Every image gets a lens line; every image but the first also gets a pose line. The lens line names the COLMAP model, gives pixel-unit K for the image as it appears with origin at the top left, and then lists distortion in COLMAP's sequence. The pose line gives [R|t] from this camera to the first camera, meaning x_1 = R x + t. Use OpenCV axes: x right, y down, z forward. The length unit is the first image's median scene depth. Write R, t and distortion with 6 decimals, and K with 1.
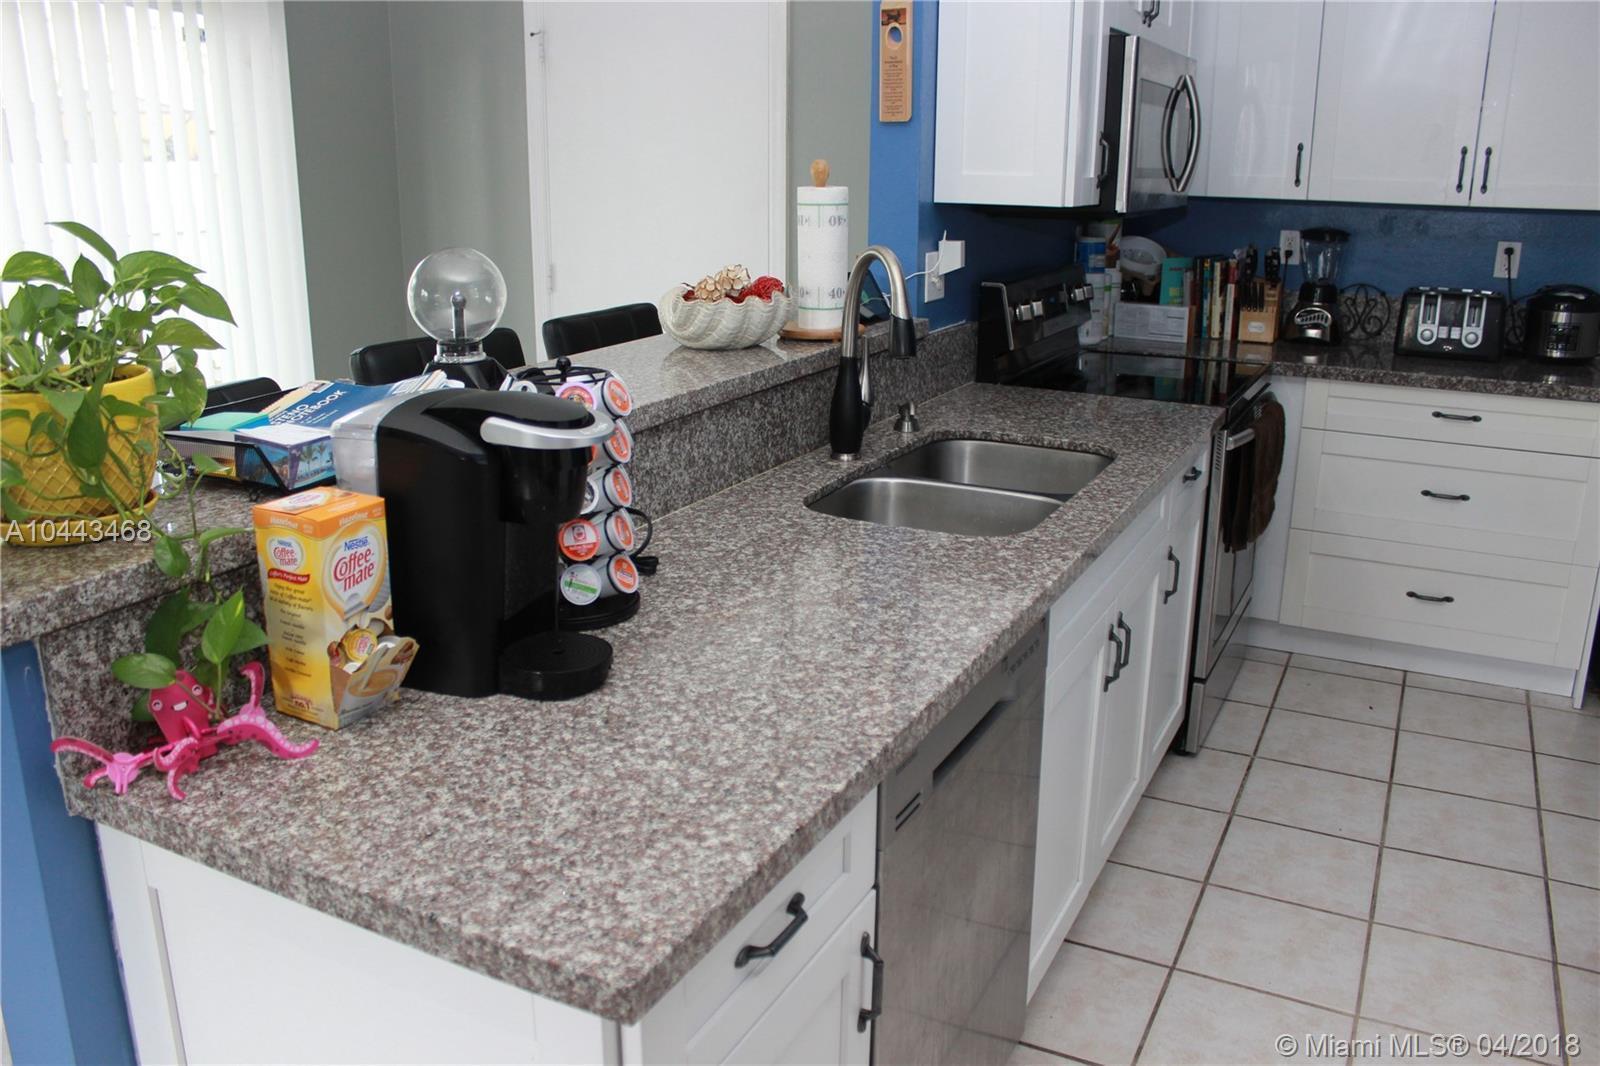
lens RADIAL K [[1301.0, 0, 800.0], [0, 1301.0, 533.0], [0, 0, 1]] dist [-0.167465, 0.146766]
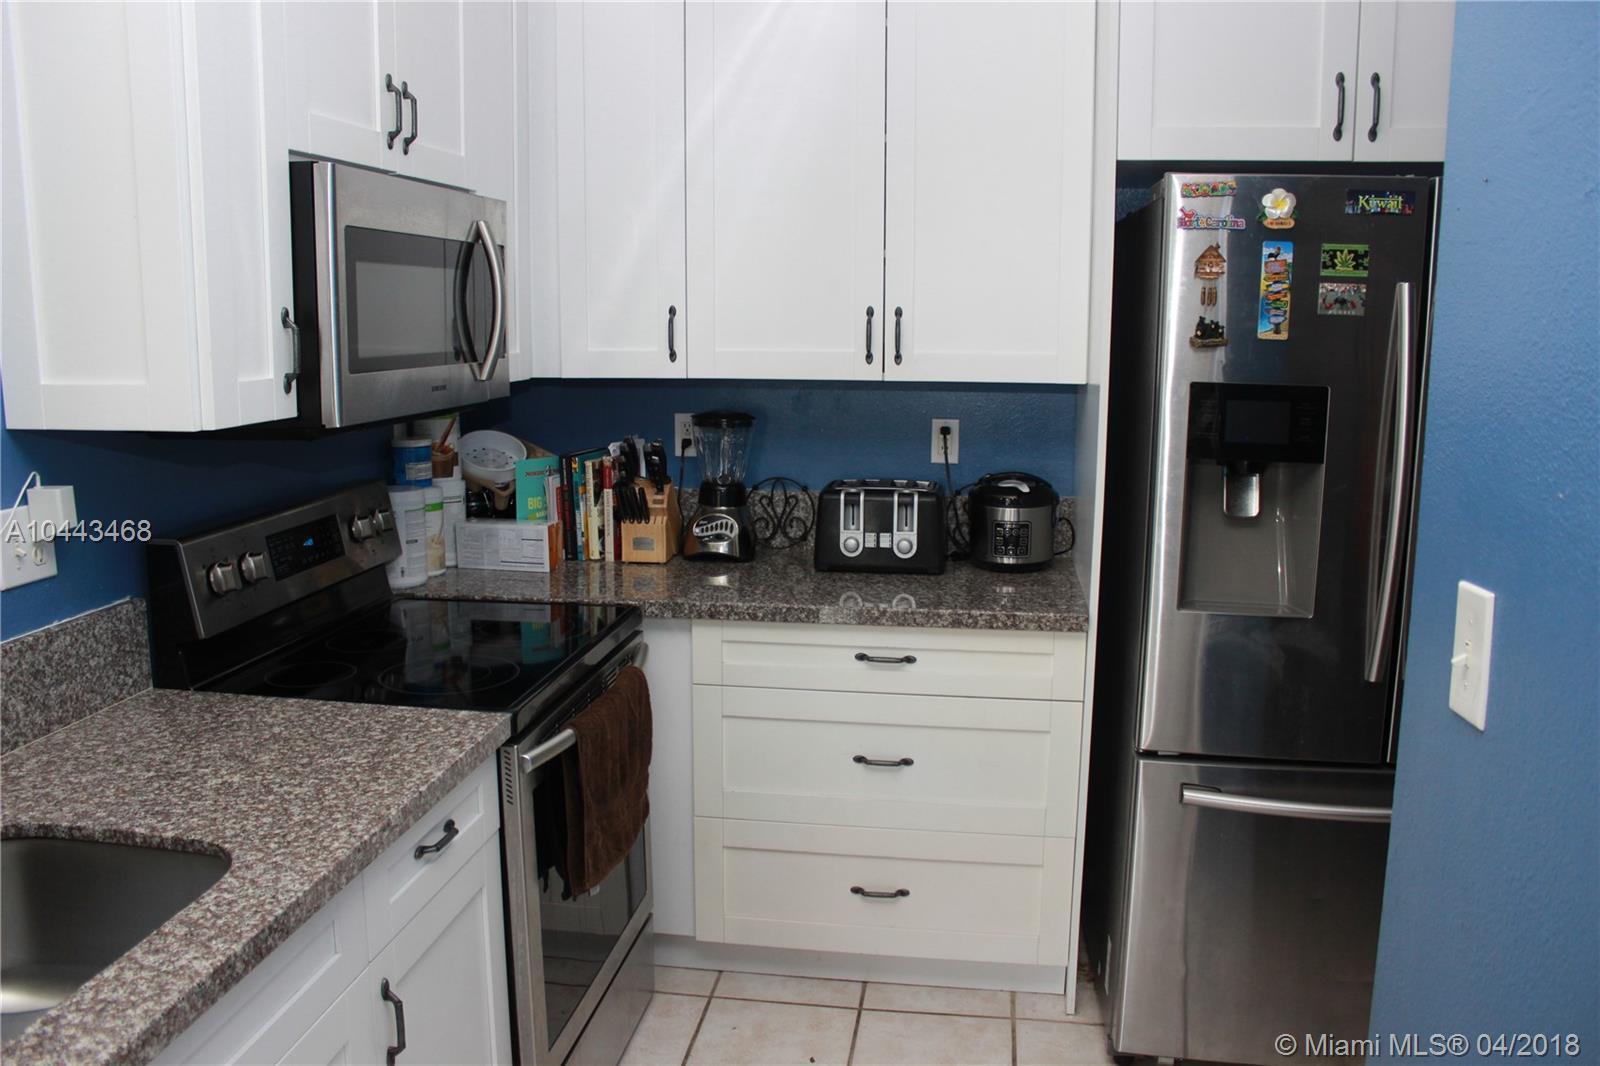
lens RADIAL K [[1301.0, 0, 800.0], [0, 1301.0, 533.0], [0, 0, 1]] dist [-0.167465, 0.146766]
pose [[0.947027, -0.055753, 0.316279, 0.210857], [0.090915, 0.991073, -0.097518, -0.087284], [-0.308018, 0.121106, 0.943641, 0.245091]]
